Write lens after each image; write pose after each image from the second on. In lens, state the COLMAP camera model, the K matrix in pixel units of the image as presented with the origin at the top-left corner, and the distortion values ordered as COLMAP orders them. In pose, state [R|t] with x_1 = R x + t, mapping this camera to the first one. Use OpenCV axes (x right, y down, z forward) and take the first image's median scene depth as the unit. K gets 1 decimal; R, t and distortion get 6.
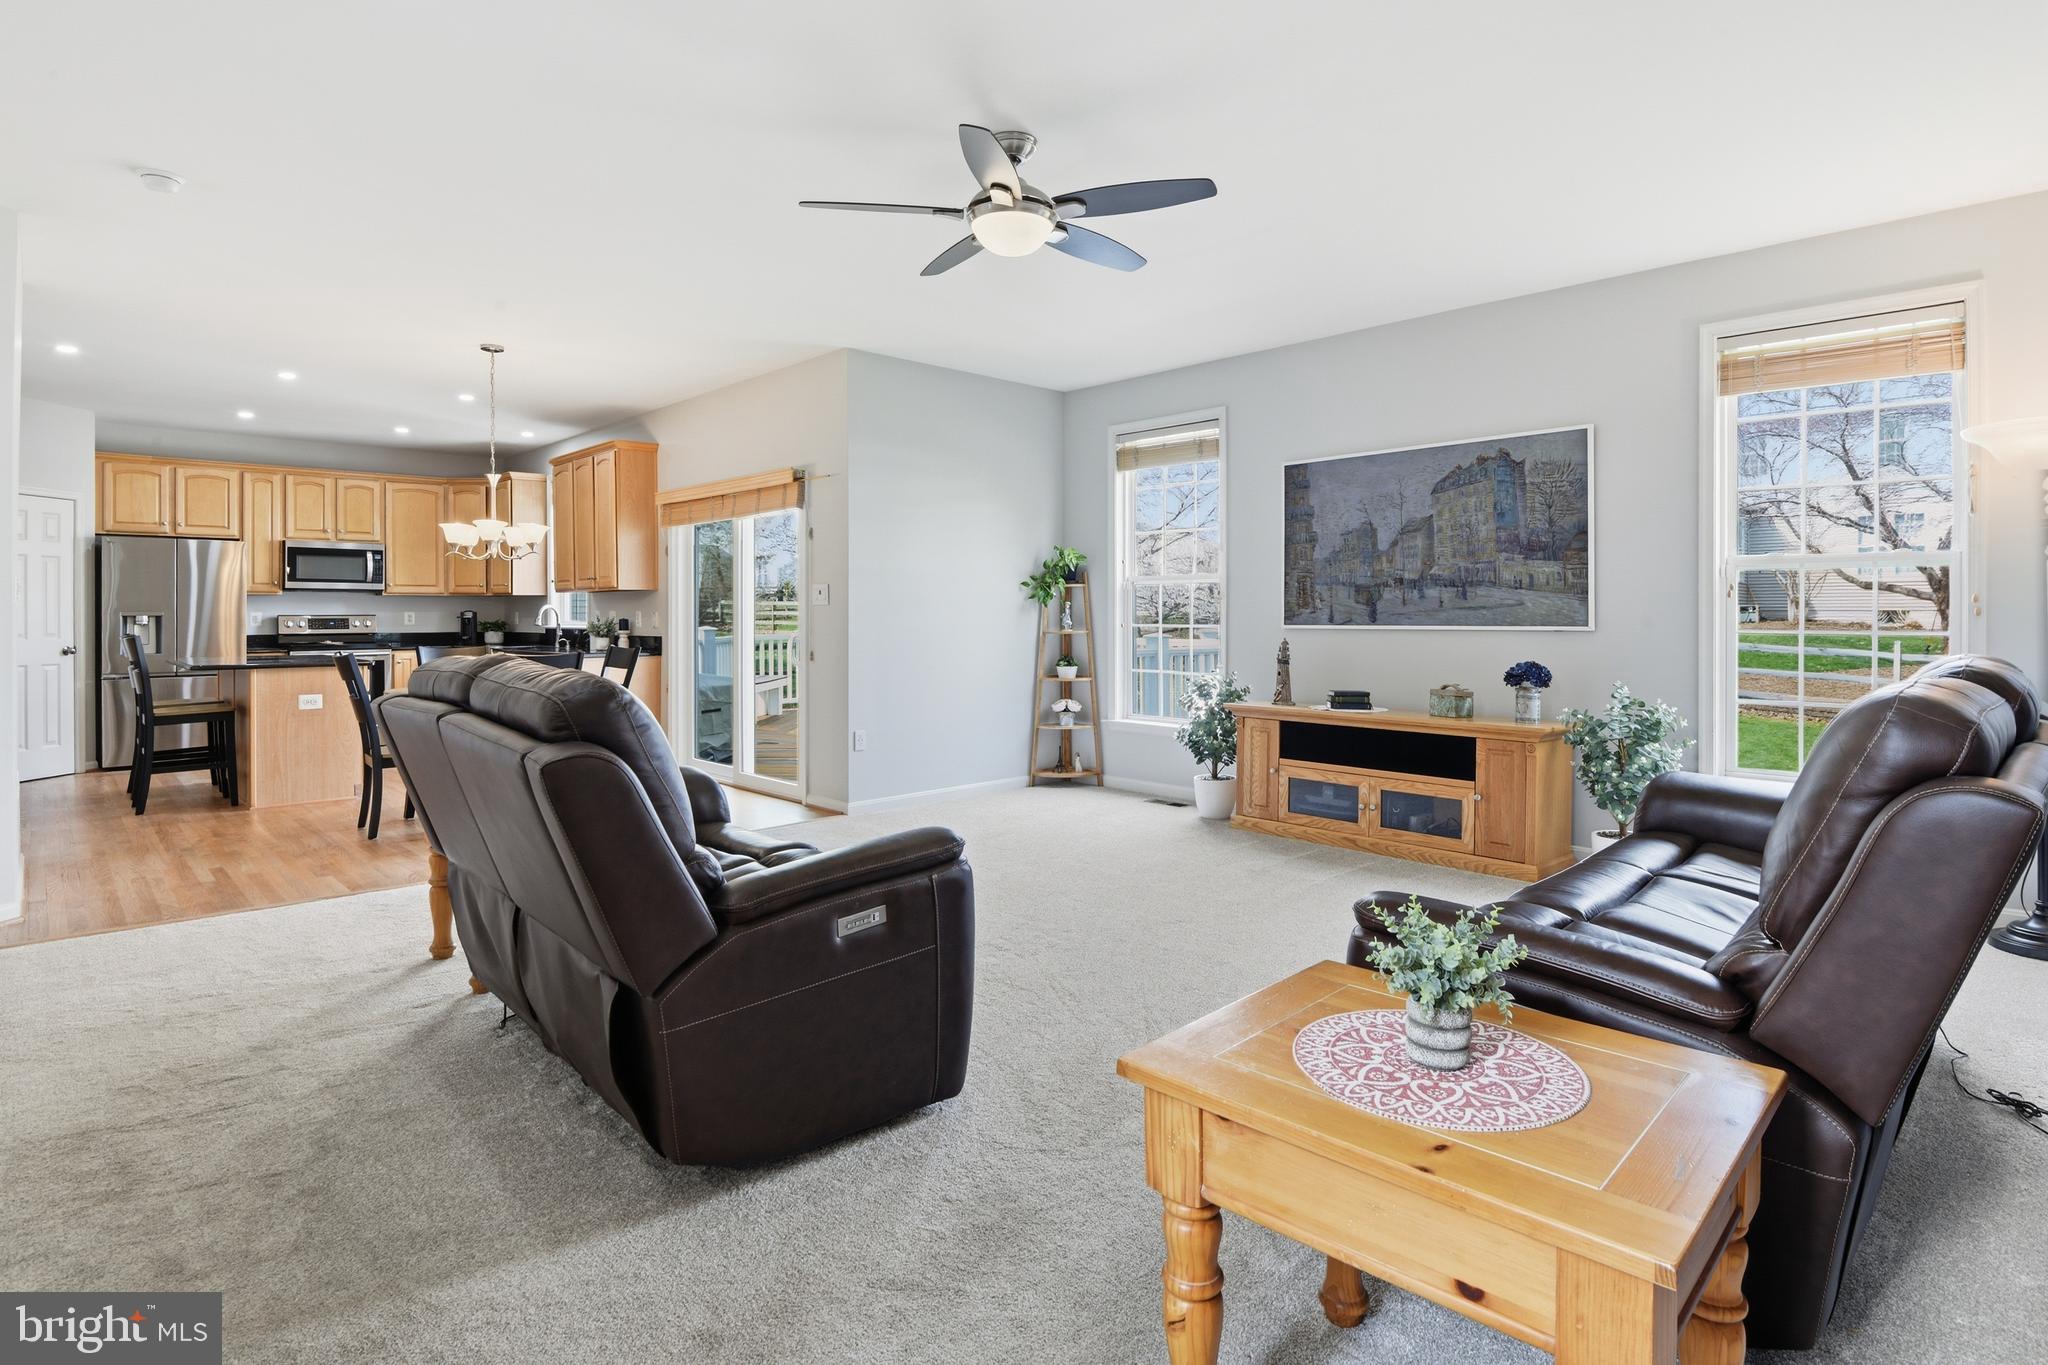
lens RADIAL K [[1043.1, 0, 1033.8], [0, 1043.1, 614.9], [0, 0, 1]] dist [-0.028679, -0.000524]
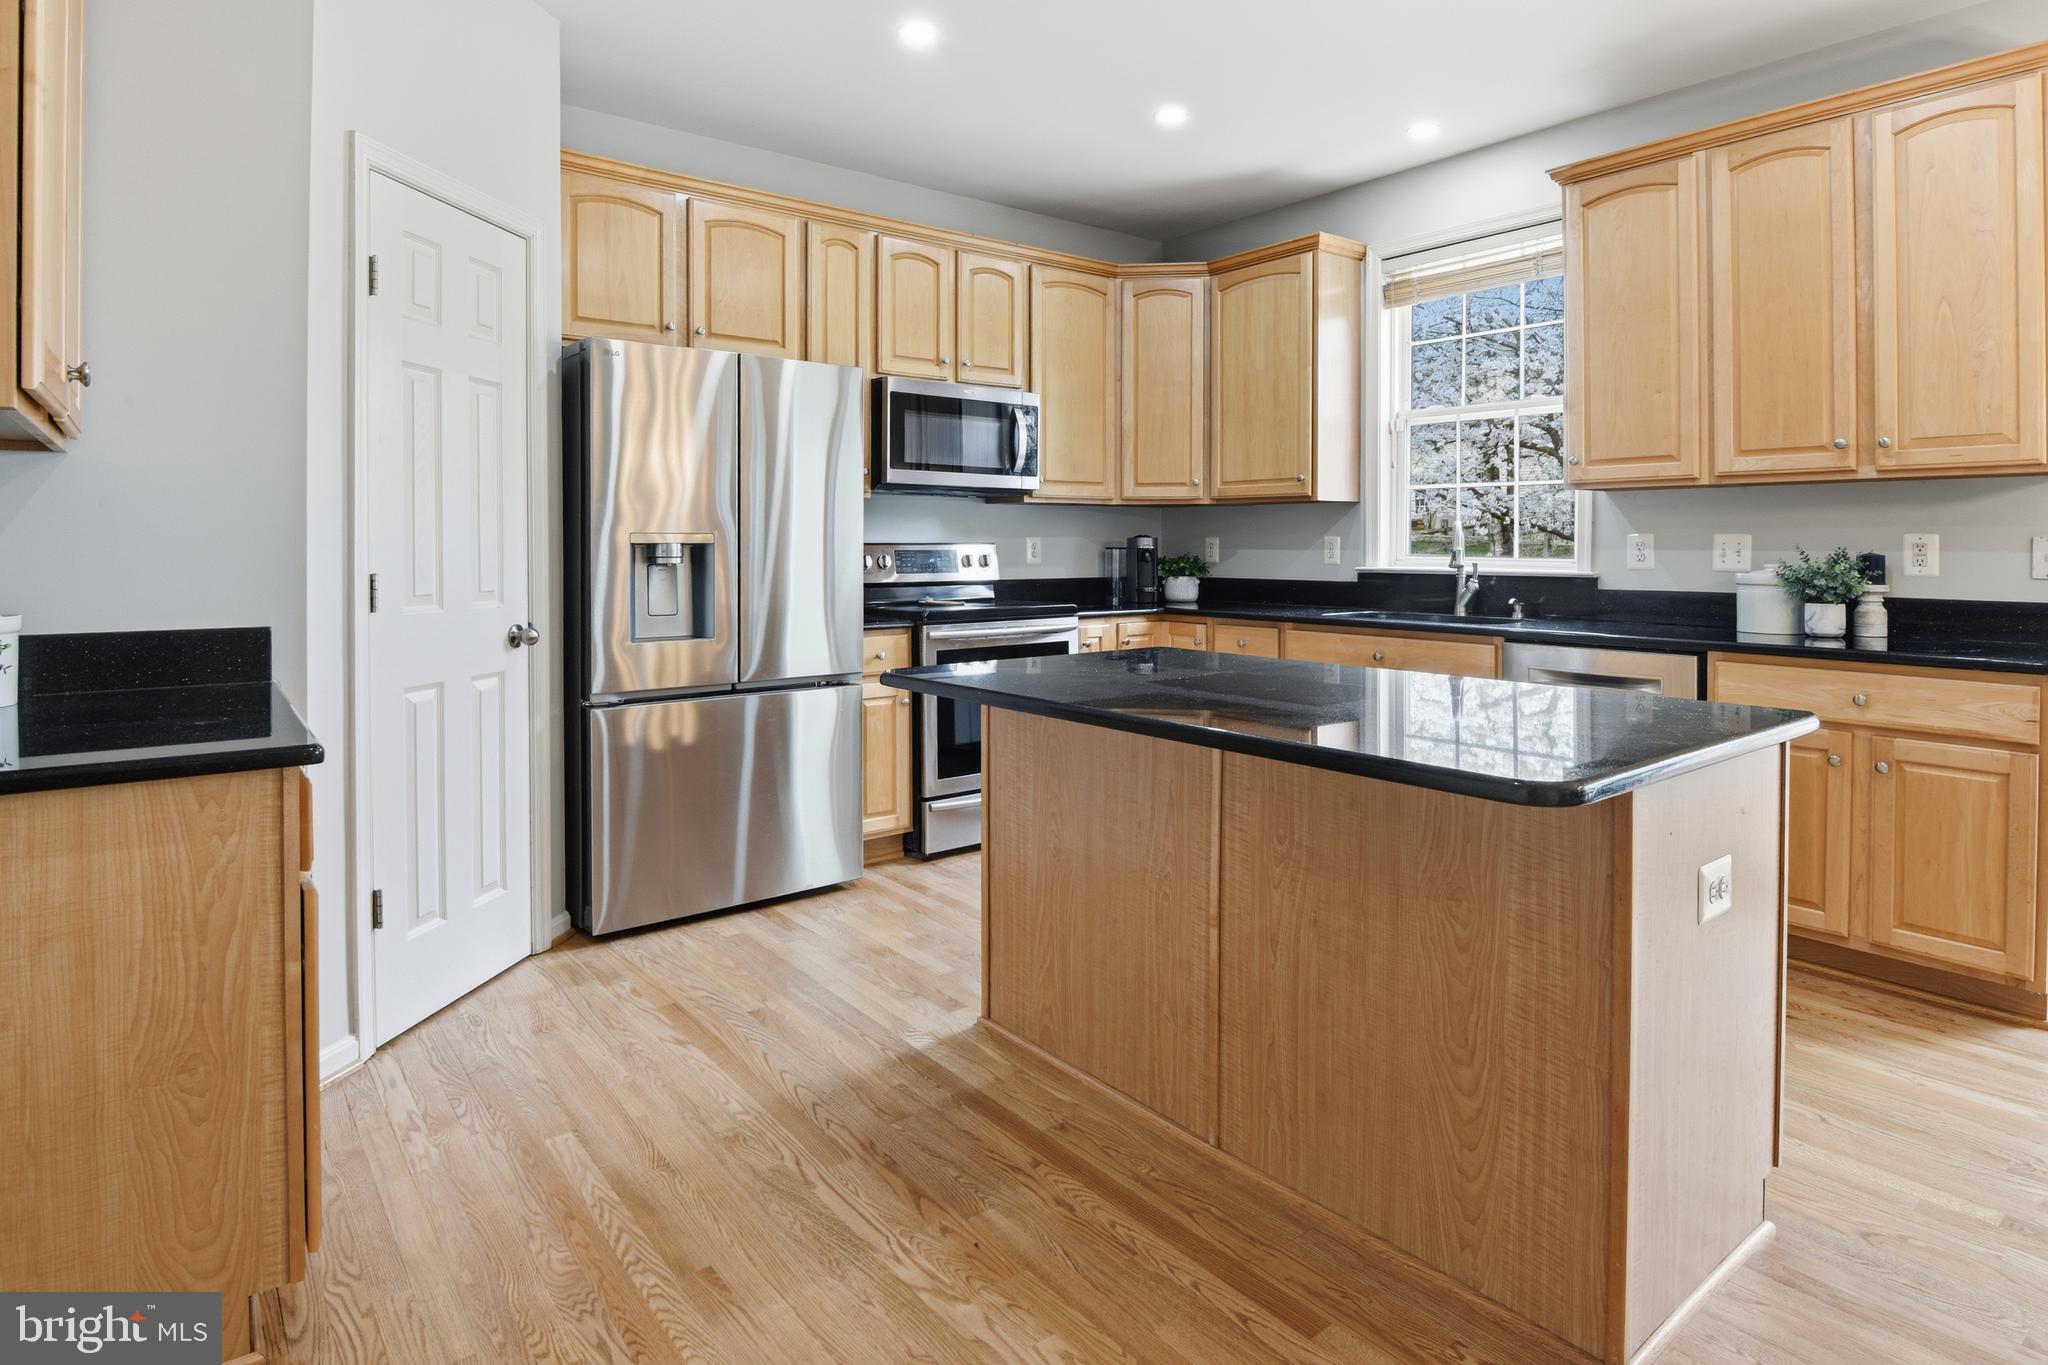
lens RADIAL K [[1101.3, 0, 1028.8], [0, 1101.3, 554.9], [0, 0, 1]] dist [-0.013995, -0.001117]
pose [[0.994315, 0.002590, -0.106445, -0.614641], [-0.001754, 0.999967, 0.007947, 0.001525], [0.106462, -0.007716, 0.994287, 0.525582]]
